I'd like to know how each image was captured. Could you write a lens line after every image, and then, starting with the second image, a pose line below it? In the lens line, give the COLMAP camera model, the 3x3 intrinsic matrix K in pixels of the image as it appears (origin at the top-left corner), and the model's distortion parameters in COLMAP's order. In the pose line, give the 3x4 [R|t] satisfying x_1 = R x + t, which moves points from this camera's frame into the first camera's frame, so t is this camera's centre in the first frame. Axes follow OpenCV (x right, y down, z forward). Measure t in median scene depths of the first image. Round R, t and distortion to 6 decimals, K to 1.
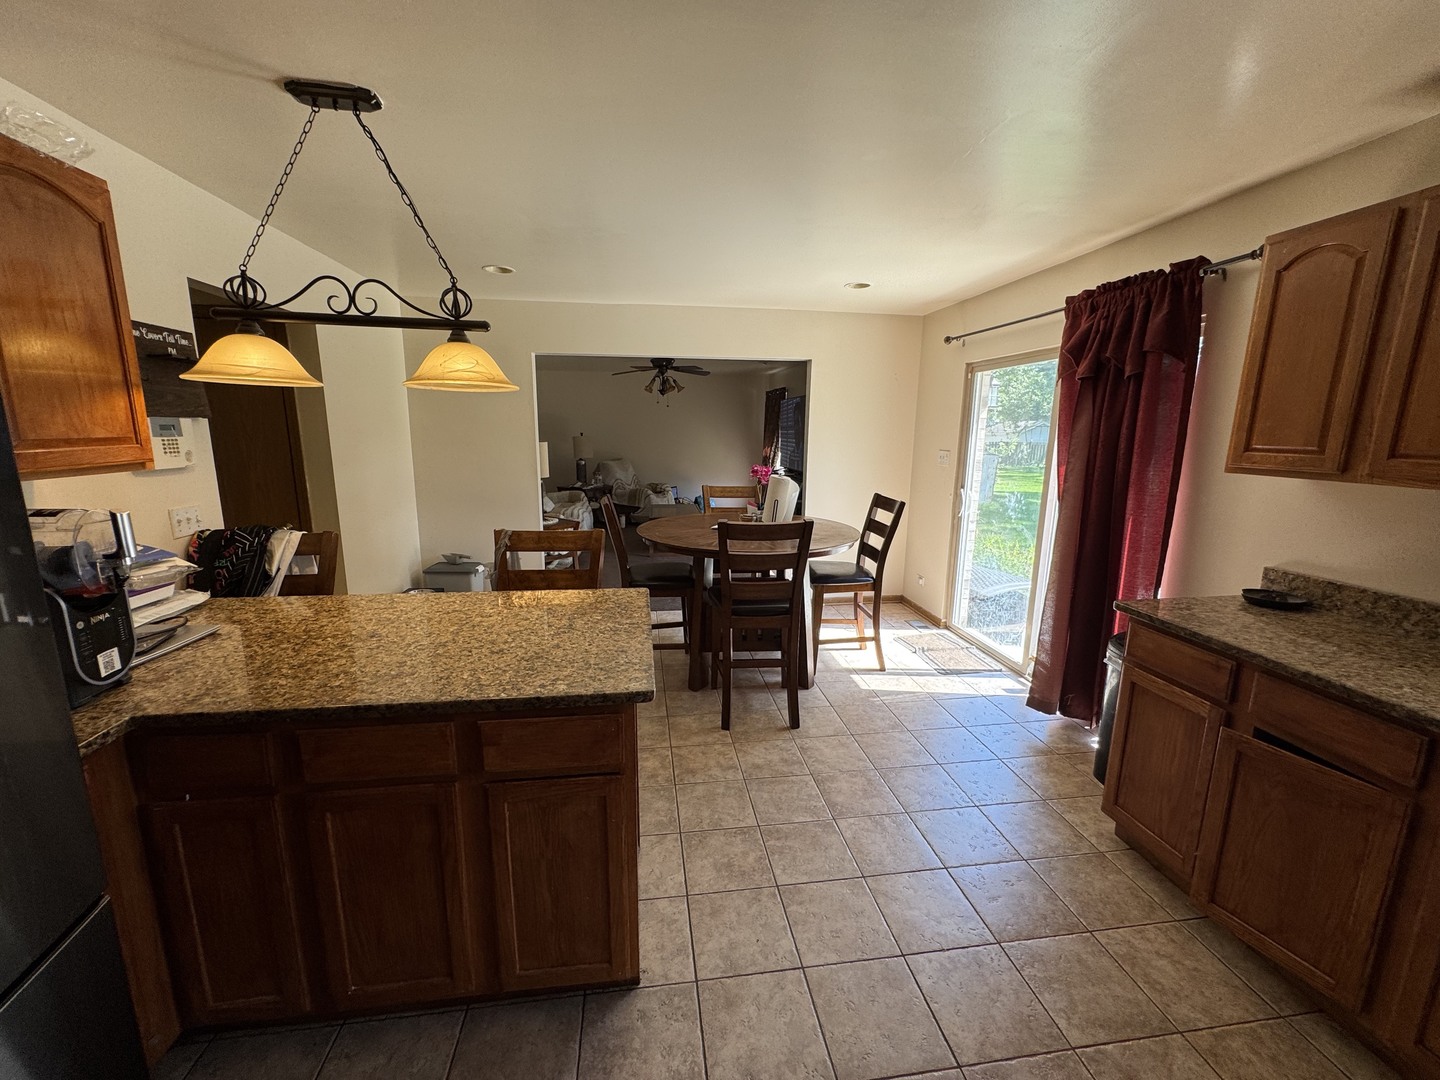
lens RADIAL K [[576.9, 0, 717.6], [0, 576.9, 536.7], [0, 0, 1]] dist [-0.000892, 0.000060]
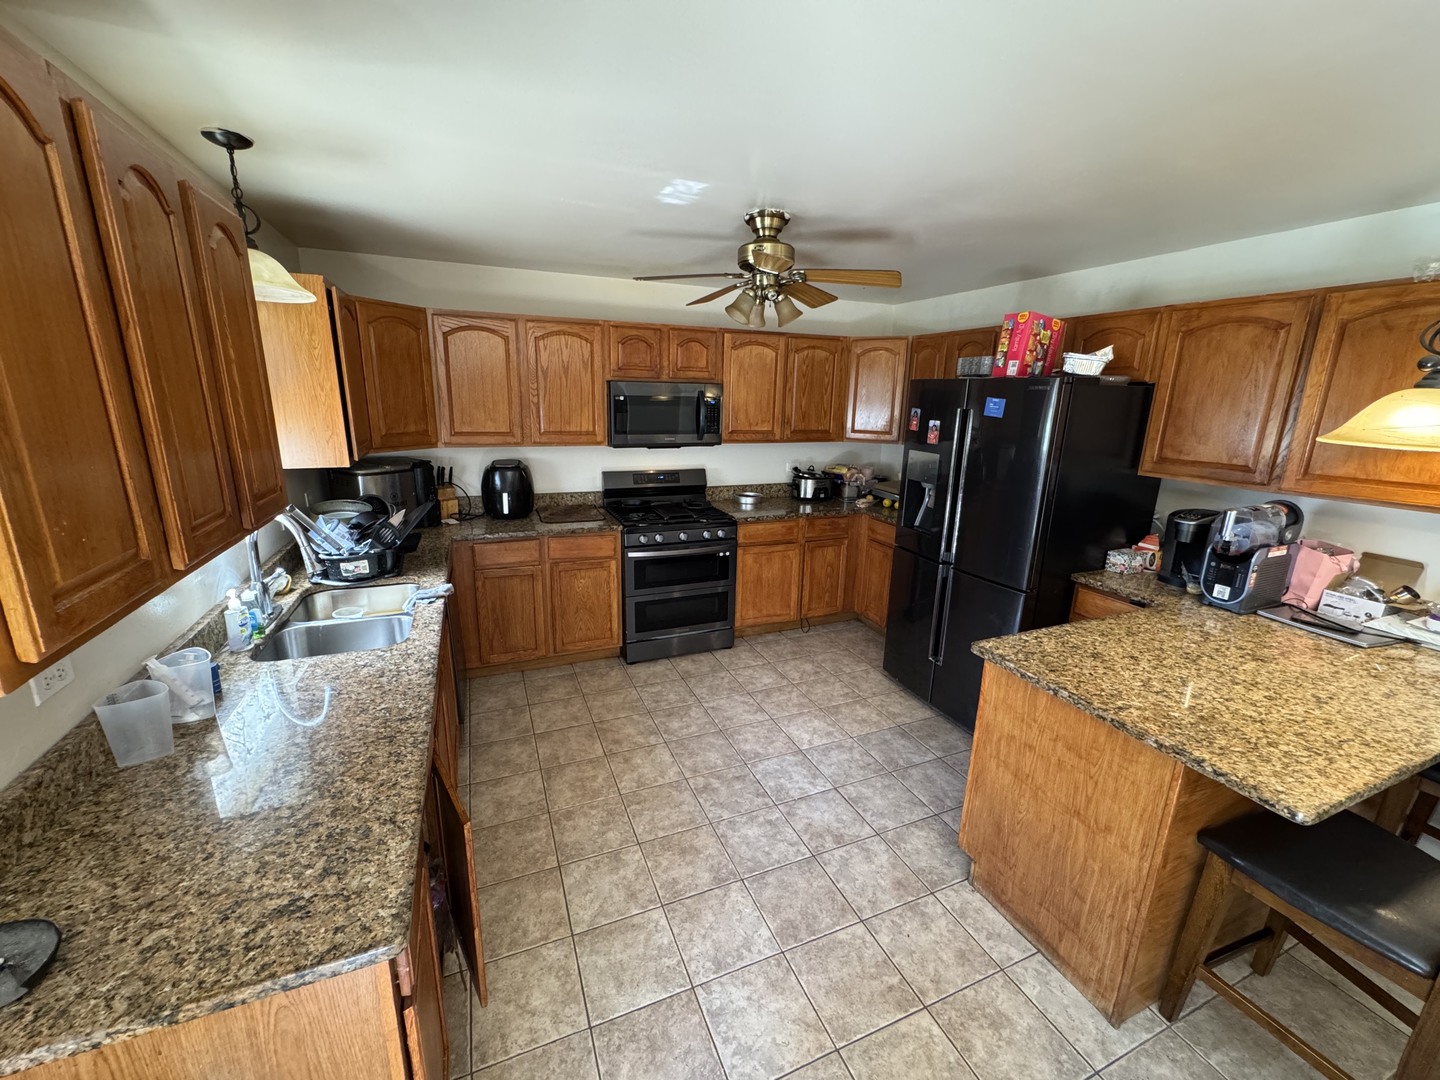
lens RADIAL K [[576.9, 0, 718.6], [0, 576.9, 540.9], [0, 0, 1]] dist [-0.000892, 0.000060]
pose [[-0.965968, 0.034280, -0.256378, 0.732055], [-0.077568, 0.907170, 0.413553, -0.438179], [0.246755, 0.419366, -0.873638, 1.691621]]
